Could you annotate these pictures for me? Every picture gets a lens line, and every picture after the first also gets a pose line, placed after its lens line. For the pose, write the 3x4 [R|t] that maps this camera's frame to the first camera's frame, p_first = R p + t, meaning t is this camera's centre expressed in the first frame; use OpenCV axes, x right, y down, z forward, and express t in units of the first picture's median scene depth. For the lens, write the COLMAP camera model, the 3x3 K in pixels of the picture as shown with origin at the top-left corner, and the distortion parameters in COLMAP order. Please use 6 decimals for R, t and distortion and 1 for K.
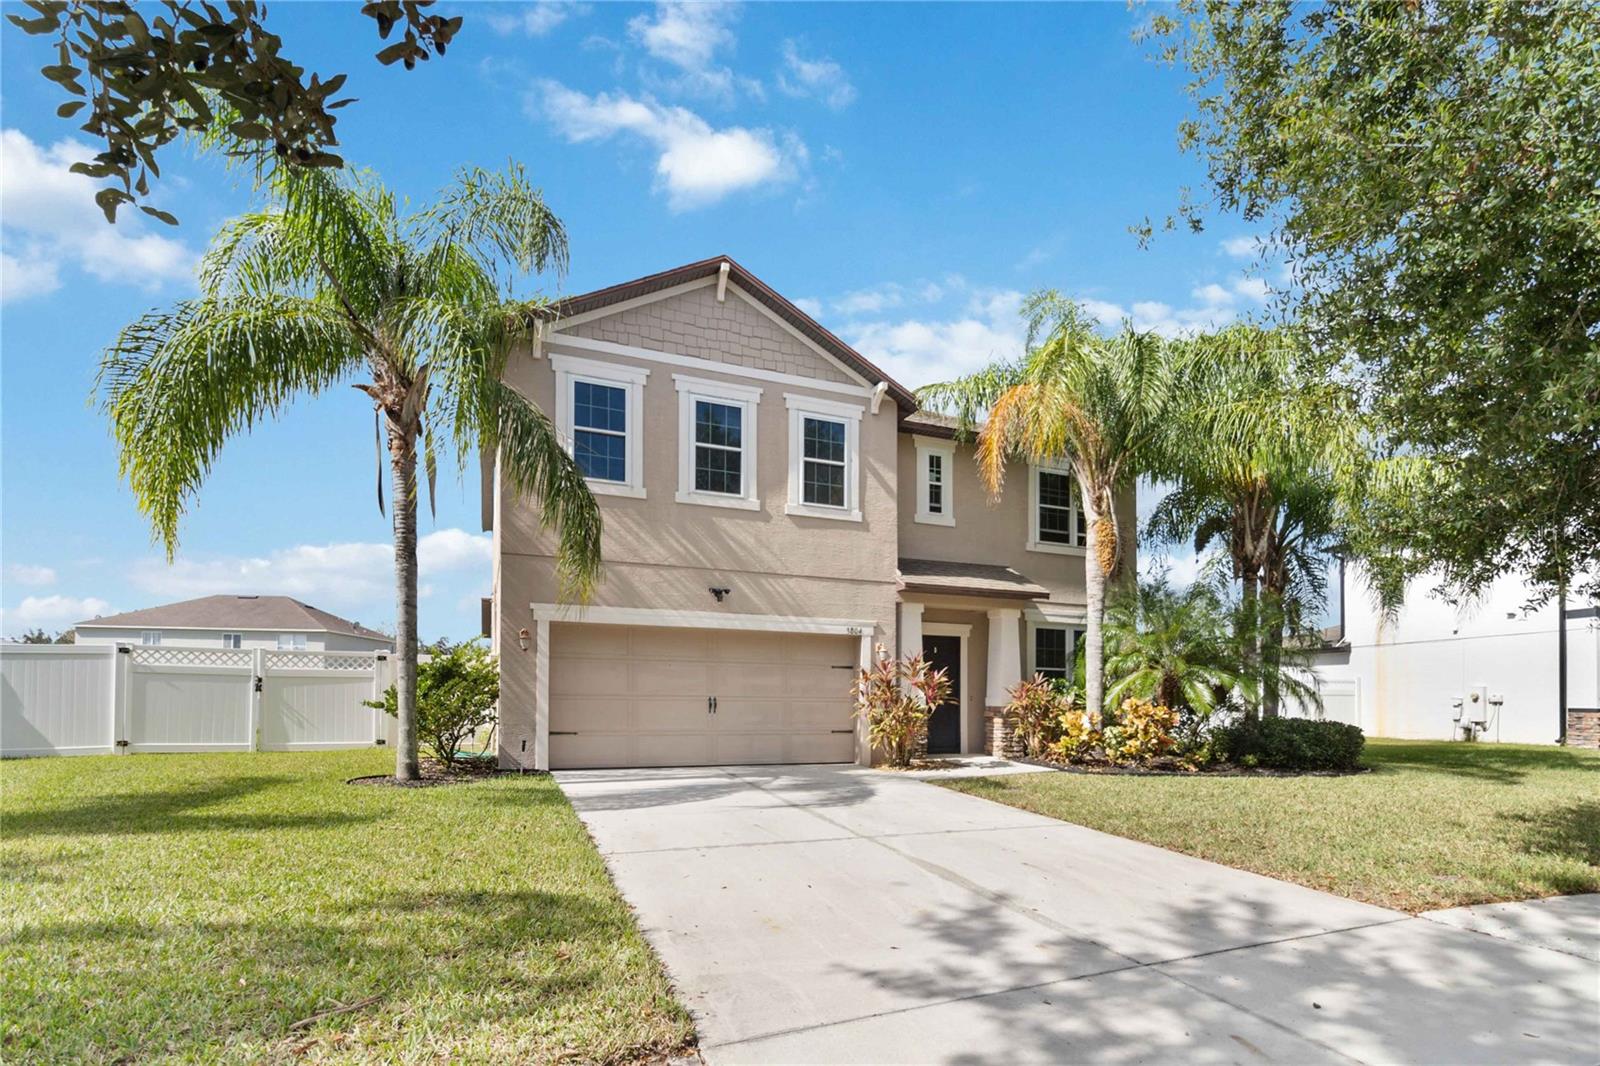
lens RADIAL K [[747.7, 0, 802.3], [0, 747.7, 510.9], [0, 0, 1]] dist [0.002415, 0.000296]
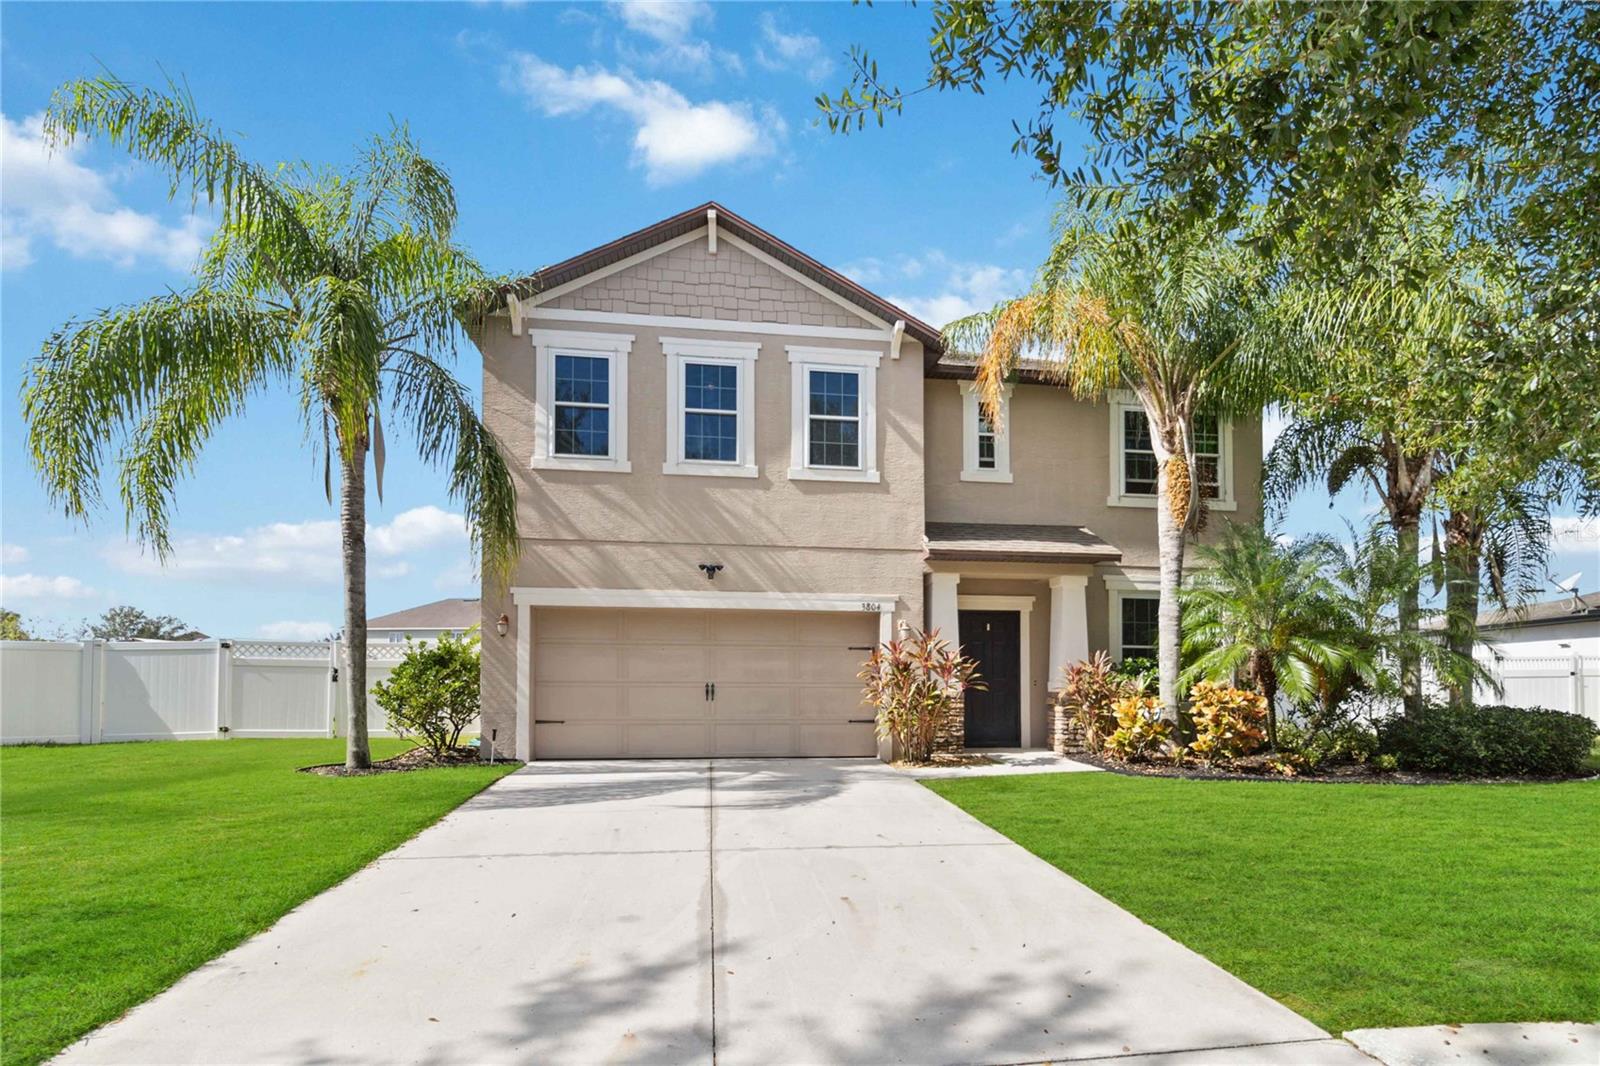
lens RADIAL K [[761.2, 0, 803.7], [0, 761.2, 509.7], [0, 0, 1]] dist [0.002253, 0.000443]
pose [[0.970433, -0.061124, -0.233502, 0.204844], [0.065075, 0.997837, 0.009248, 0.033003], [0.232432, -0.024170, 0.972312, 0.116059]]
